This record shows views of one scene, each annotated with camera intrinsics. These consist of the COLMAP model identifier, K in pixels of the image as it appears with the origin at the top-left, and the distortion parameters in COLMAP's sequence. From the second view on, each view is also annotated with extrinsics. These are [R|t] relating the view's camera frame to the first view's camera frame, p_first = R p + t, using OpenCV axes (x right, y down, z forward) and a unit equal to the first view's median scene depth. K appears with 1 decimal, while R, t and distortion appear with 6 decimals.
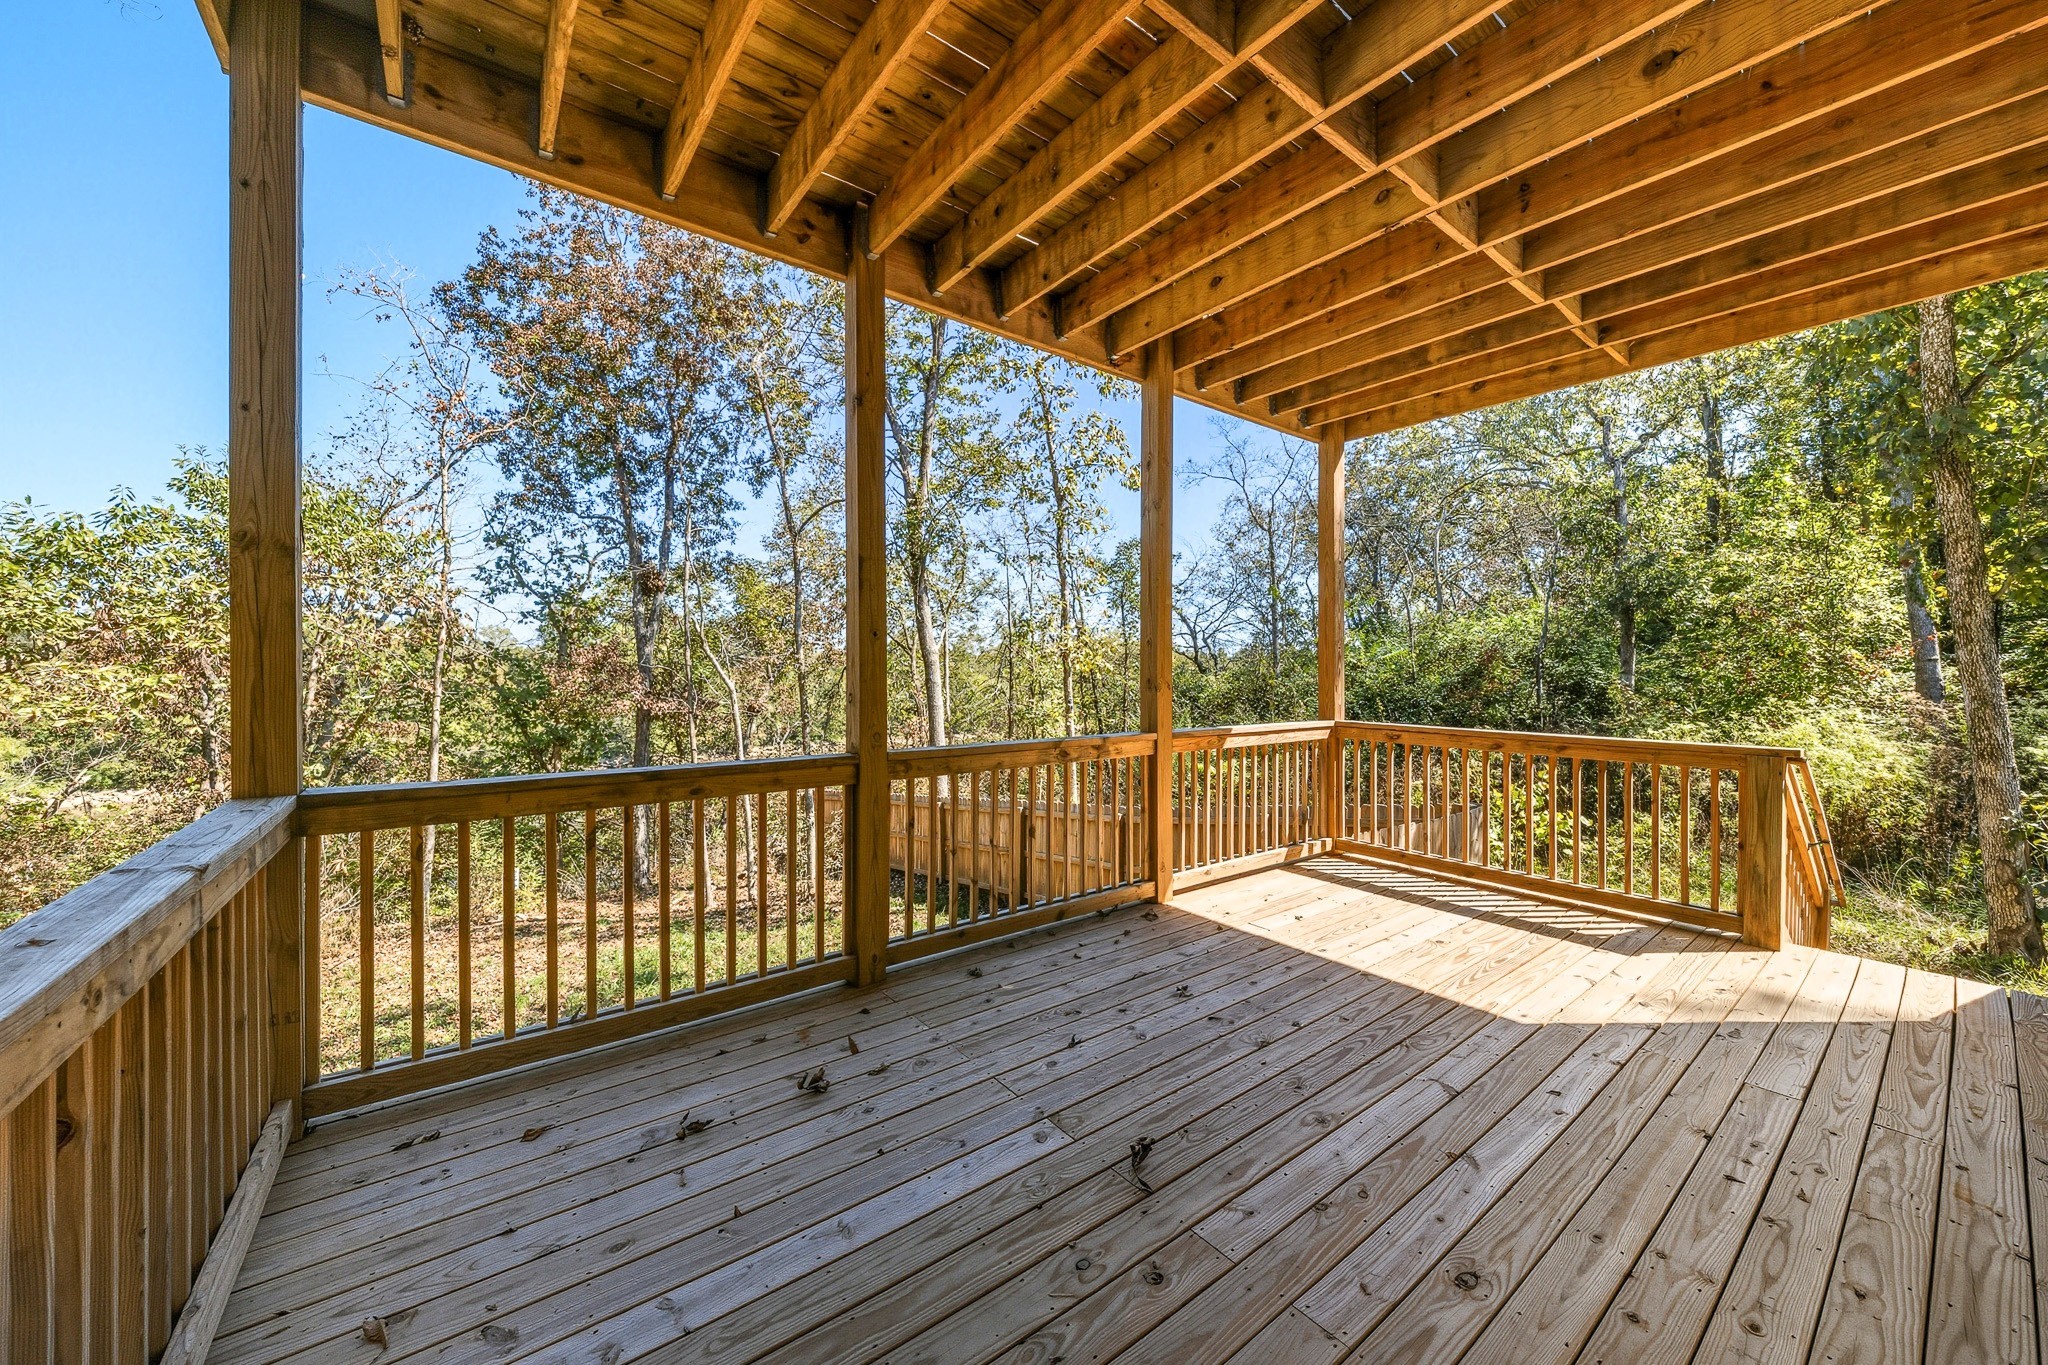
lens RADIAL K [[747.7, 0, 1008.6], [0, 747.7, 668.3], [0, 0, 1]] dist [0.004518, -0.000649]
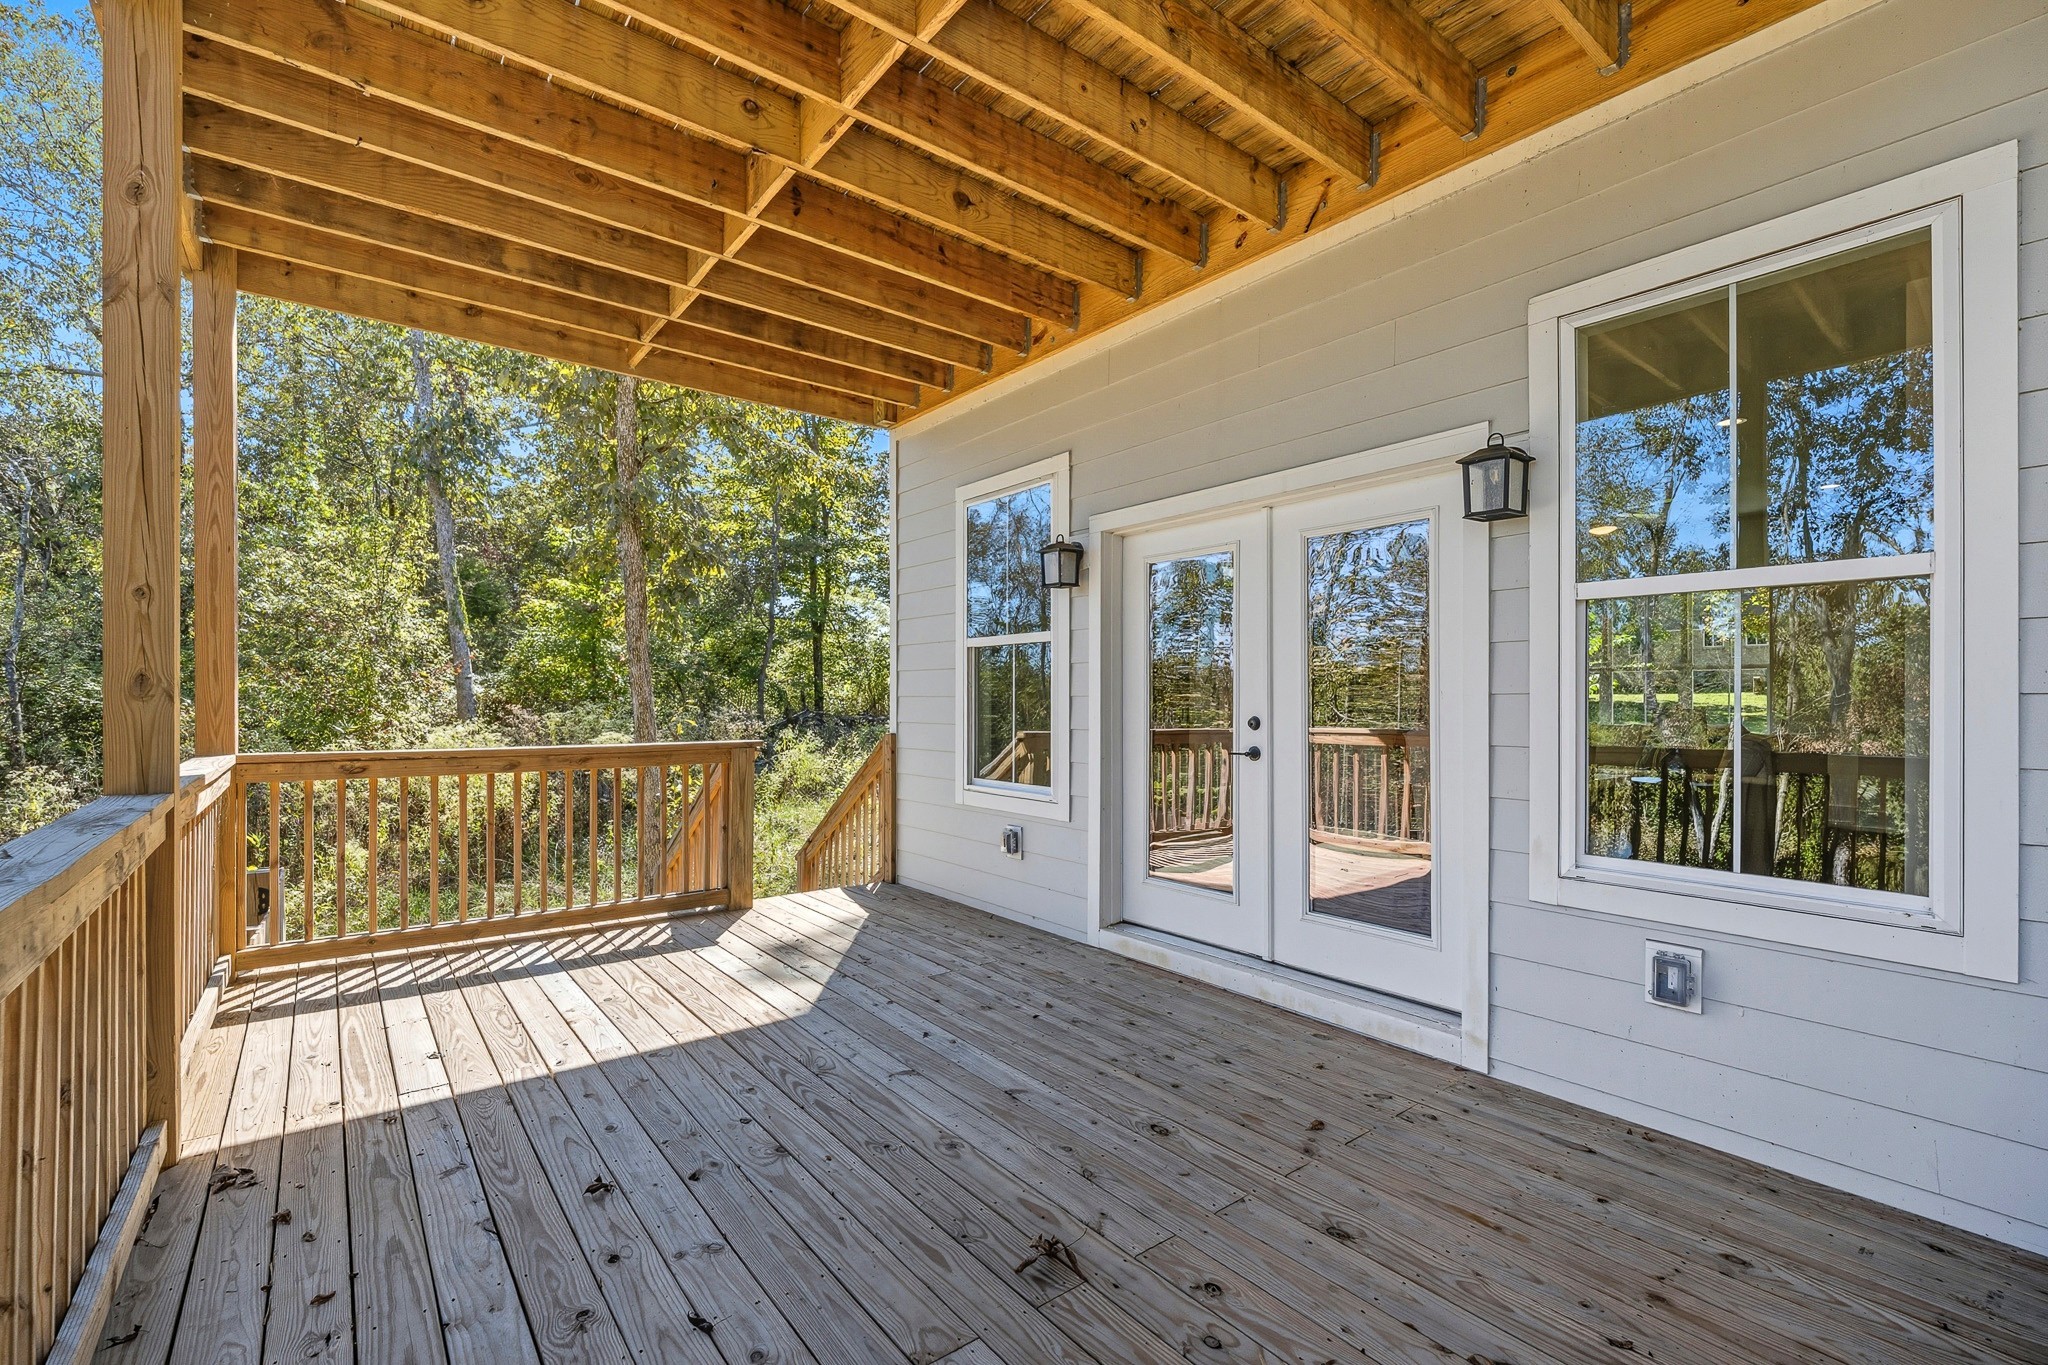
lens RADIAL K [[908.7, 0, 1012.0], [0, 908.7, 690.9], [0, 0, 1]] dist [0.002040, 0.000200]
pose [[-0.020390, 0.004005, 0.999784, -0.452959], [-0.005363, 0.999977, -0.004115, 0.030621], [-0.999778, -0.005446, -0.020368, 0.610390]]
